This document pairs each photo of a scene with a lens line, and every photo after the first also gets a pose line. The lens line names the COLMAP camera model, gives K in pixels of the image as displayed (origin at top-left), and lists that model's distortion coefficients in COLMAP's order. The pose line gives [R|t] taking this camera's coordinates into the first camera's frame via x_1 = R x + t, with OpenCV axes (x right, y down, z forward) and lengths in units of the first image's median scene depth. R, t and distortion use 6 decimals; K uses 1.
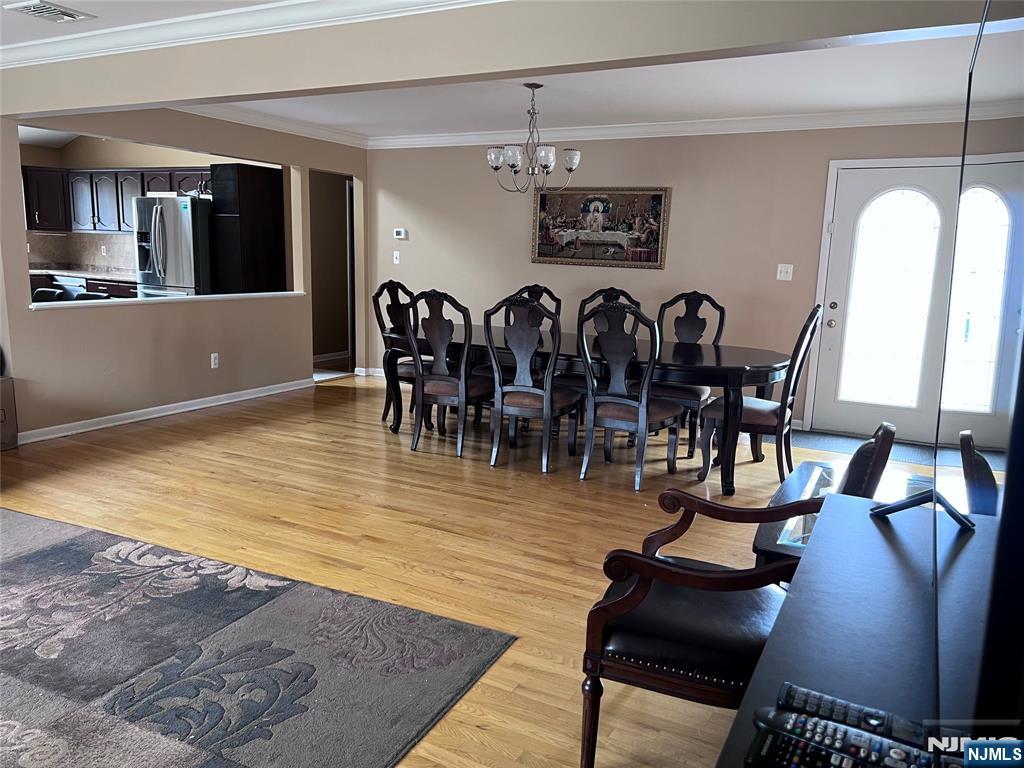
lens RADIAL K [[767.0, 0, 508.9], [0, 767.0, 387.1], [0, 0, 1]] dist [0.036394, -0.006481]
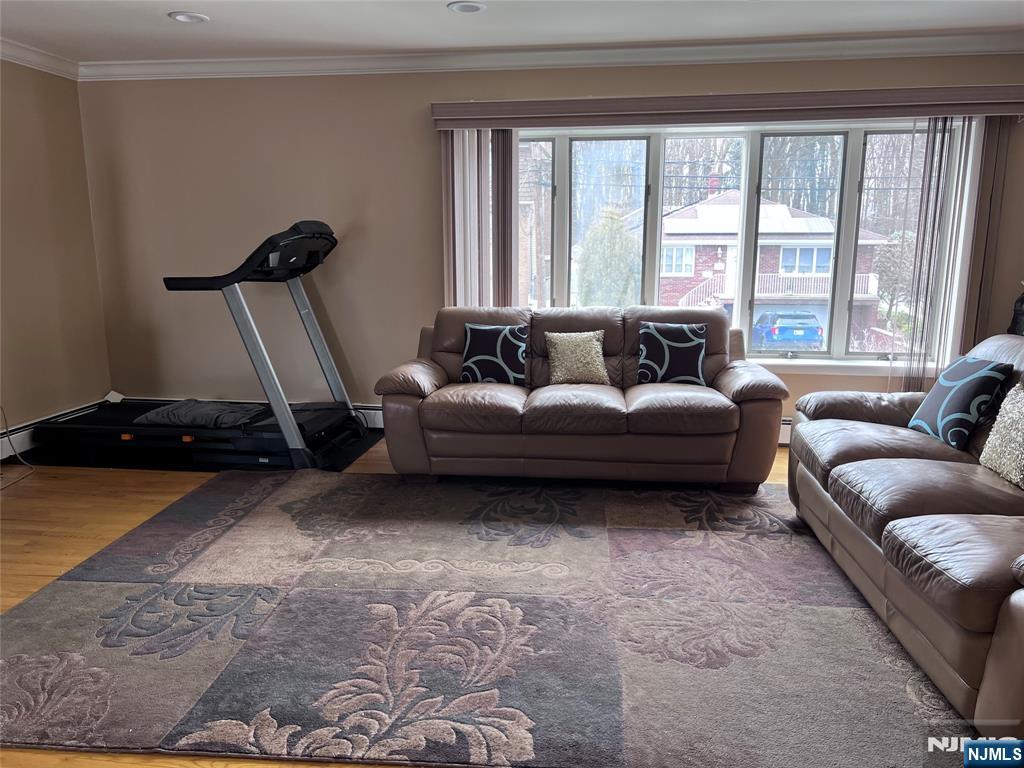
lens RADIAL K [[767.0, 0, 508.9], [0, 767.0, 387.1], [0, 0, 1]] dist [0.036394, -0.006481]
pose [[-0.938149, 0.033438, -0.344614, -0.205775], [-0.092522, 0.934918, 0.342591, -0.171331], [0.333641, 0.353286, -0.873998, 0.970765]]
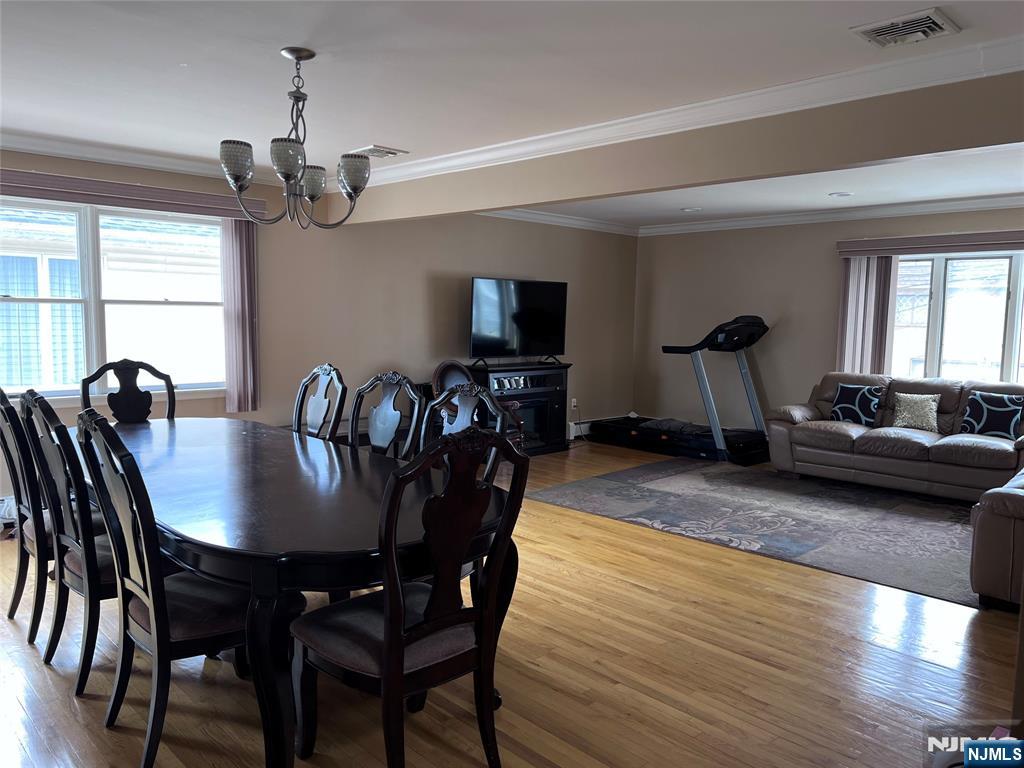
lens RADIAL K [[767.0, 0, 508.9], [0, 767.0, 387.1], [0, 0, 1]] dist [0.036394, -0.006481]
pose [[-0.948457, -0.080354, 0.306551, -0.334548], [0.007999, 0.960942, 0.276635, -0.306903], [-0.316806, 0.264828, -0.910769, 1.583033]]
